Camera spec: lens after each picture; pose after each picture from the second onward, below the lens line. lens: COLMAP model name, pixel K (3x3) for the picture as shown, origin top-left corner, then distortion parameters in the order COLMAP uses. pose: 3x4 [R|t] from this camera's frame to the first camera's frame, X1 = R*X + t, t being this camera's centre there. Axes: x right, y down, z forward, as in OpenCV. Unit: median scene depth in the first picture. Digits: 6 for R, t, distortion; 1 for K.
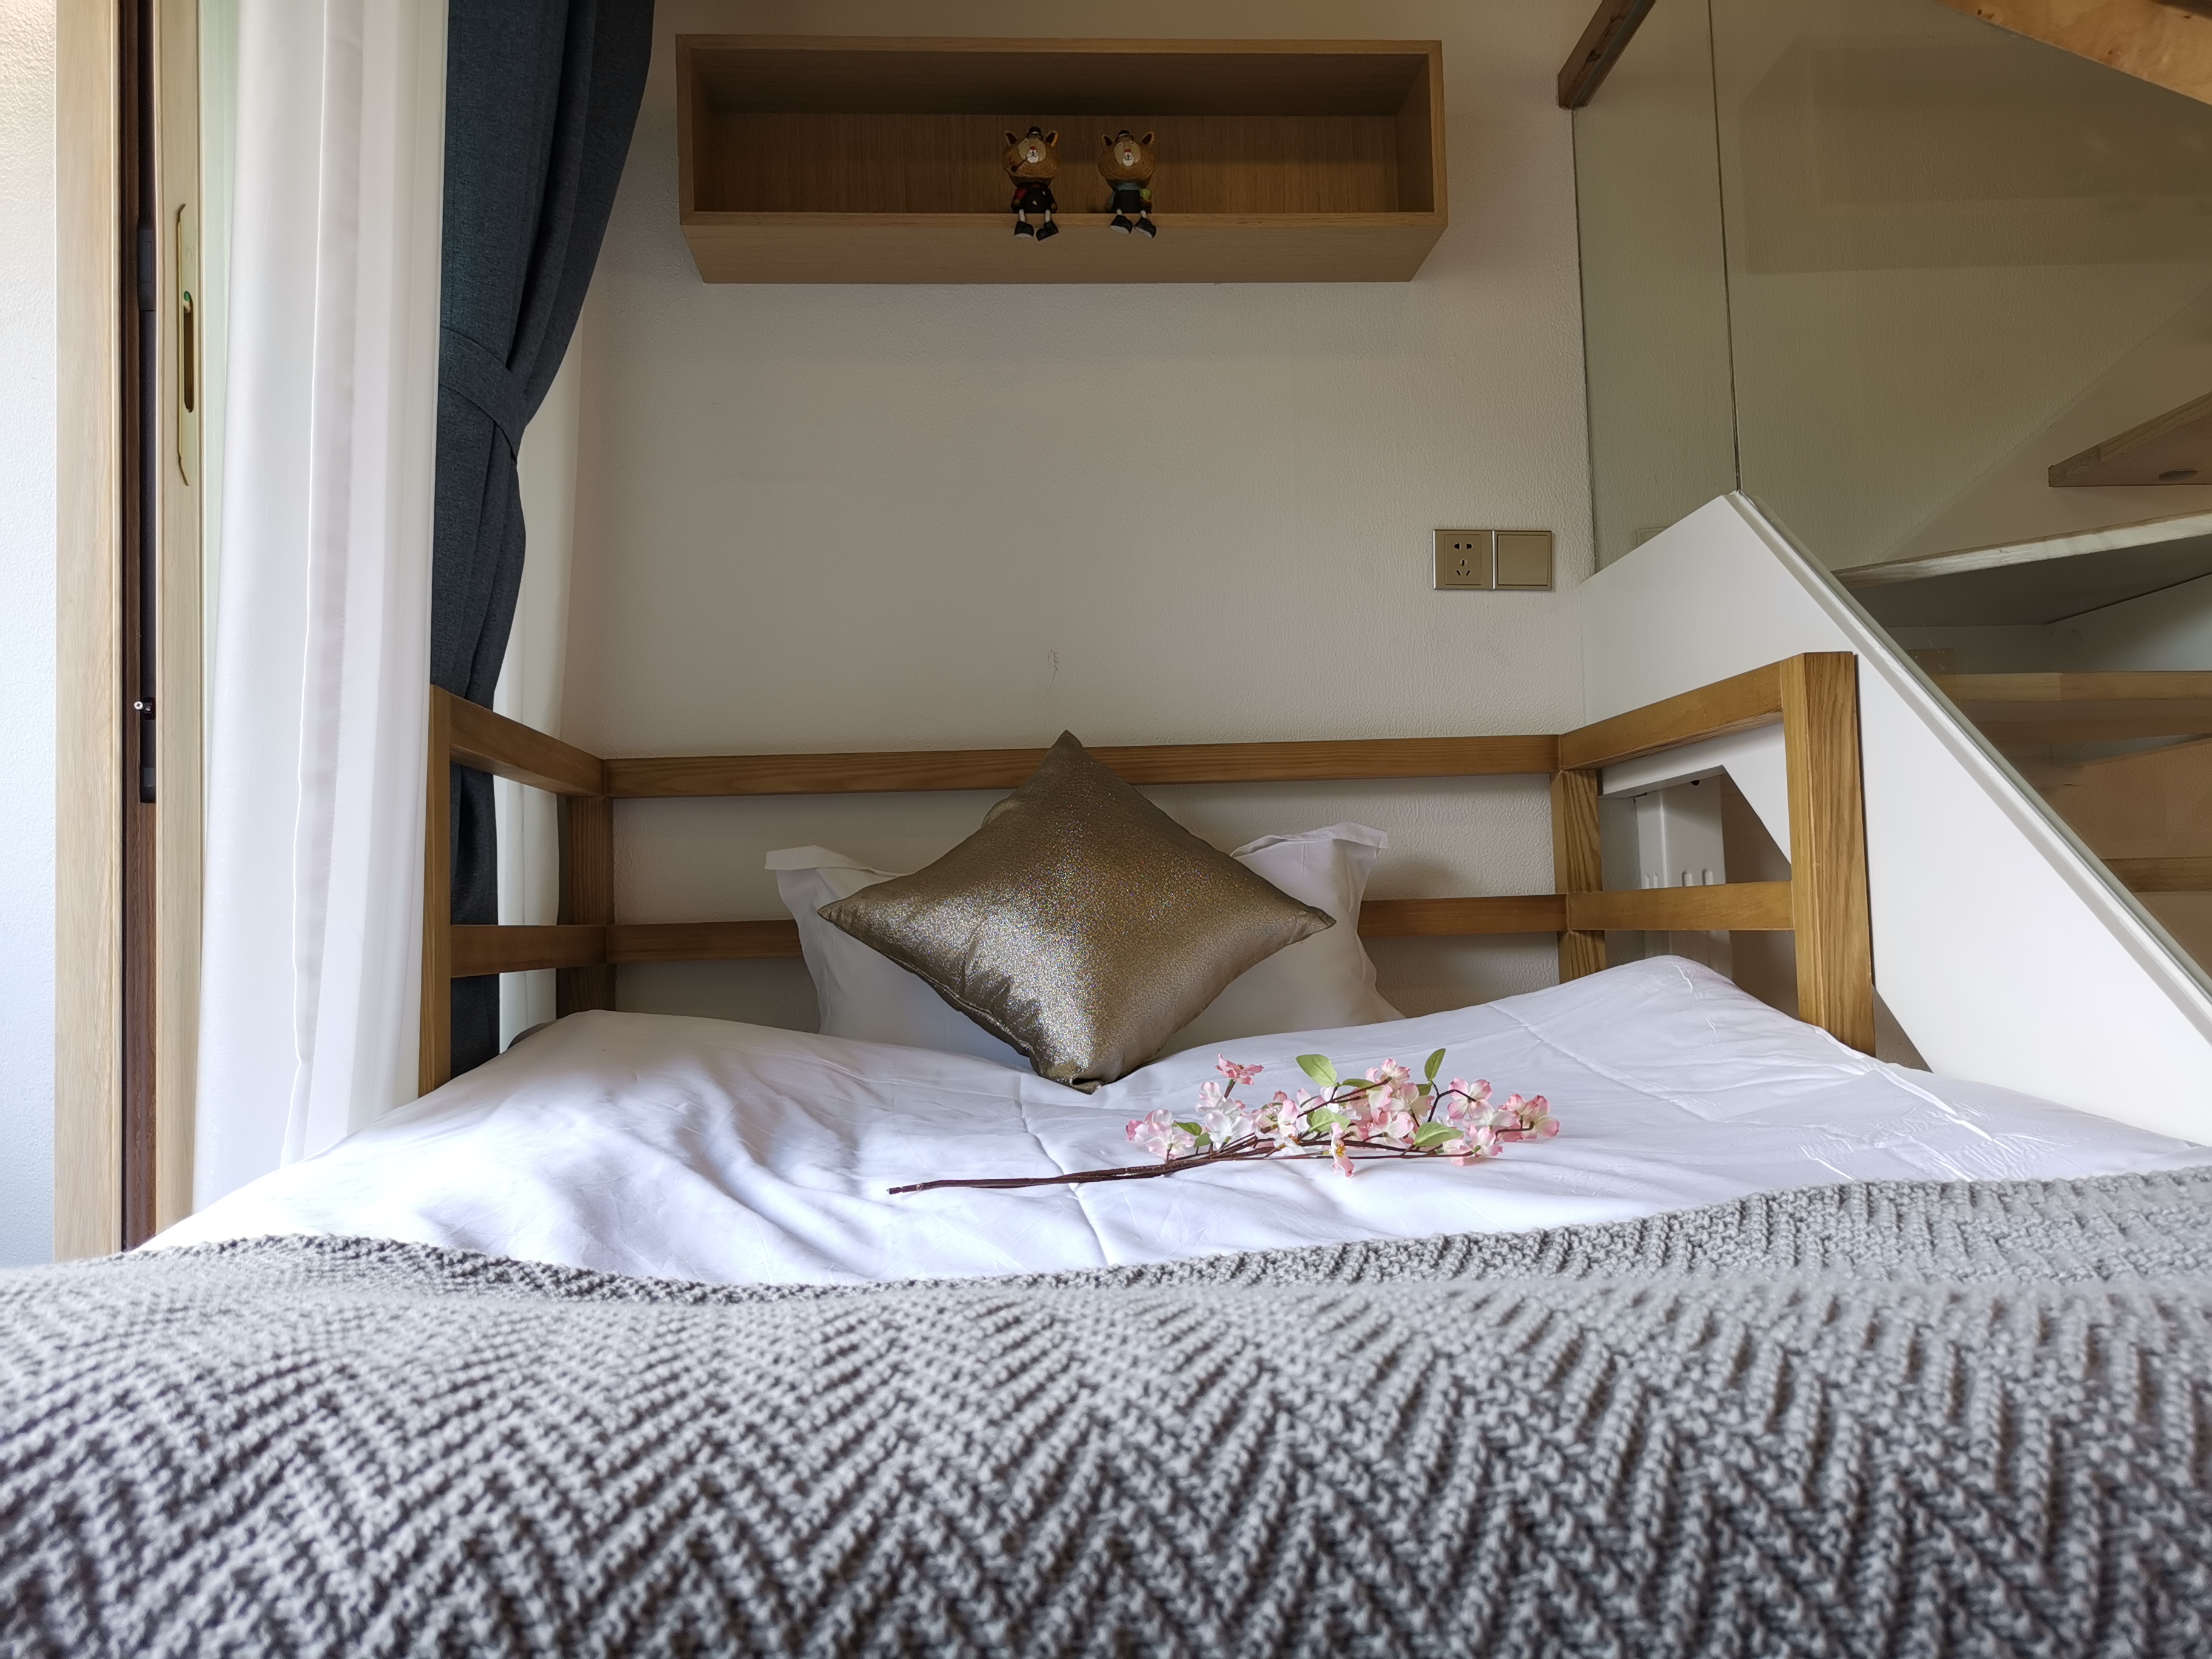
lens RADIAL K [[1731.7, 0, 1106.0], [0, 1731.7, 829.5], [0, 0, 1]] dist [-0.000033, -0.003547]
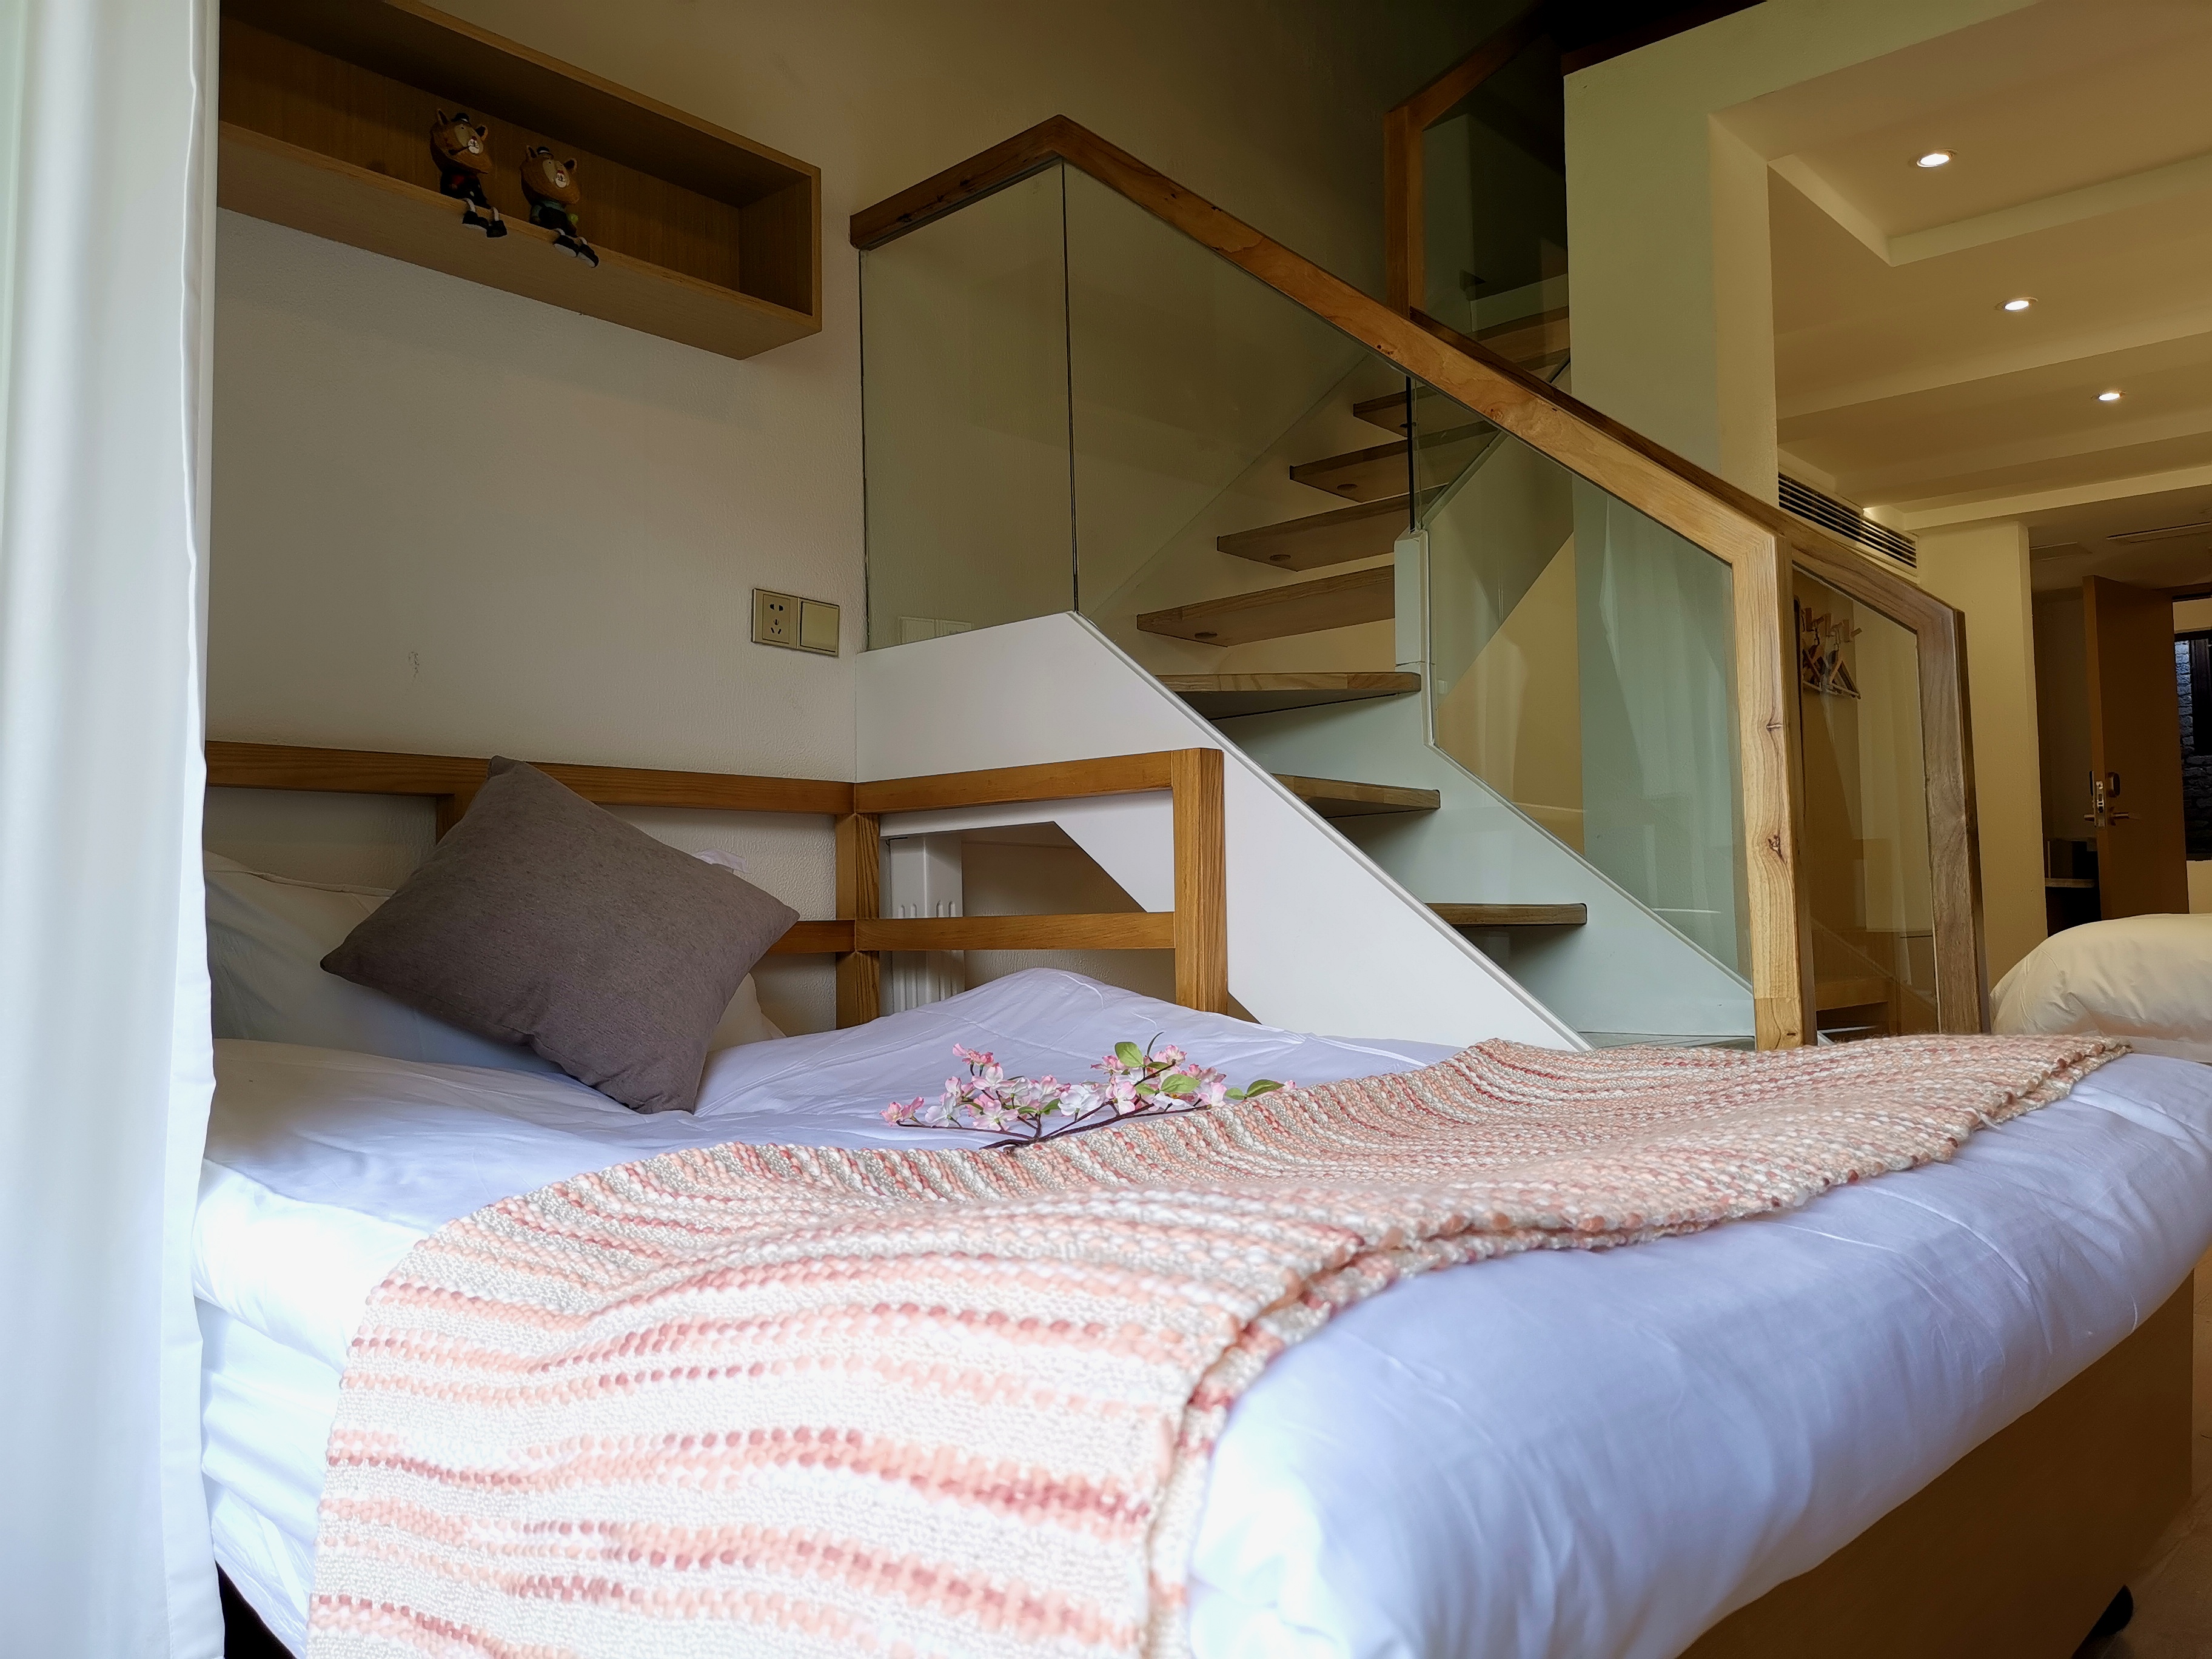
lens RADIAL K [[1731.7, 0, 1106.0], [0, 1731.7, 829.5], [0, 0, 1]] dist [-0.000033, -0.003547]
pose [[0.695036, 0.059302, 0.716525, -0.457780], [-0.044753, 0.998228, -0.039206, 0.014917], [-0.717581, -0.004817, 0.696458, 0.067881]]
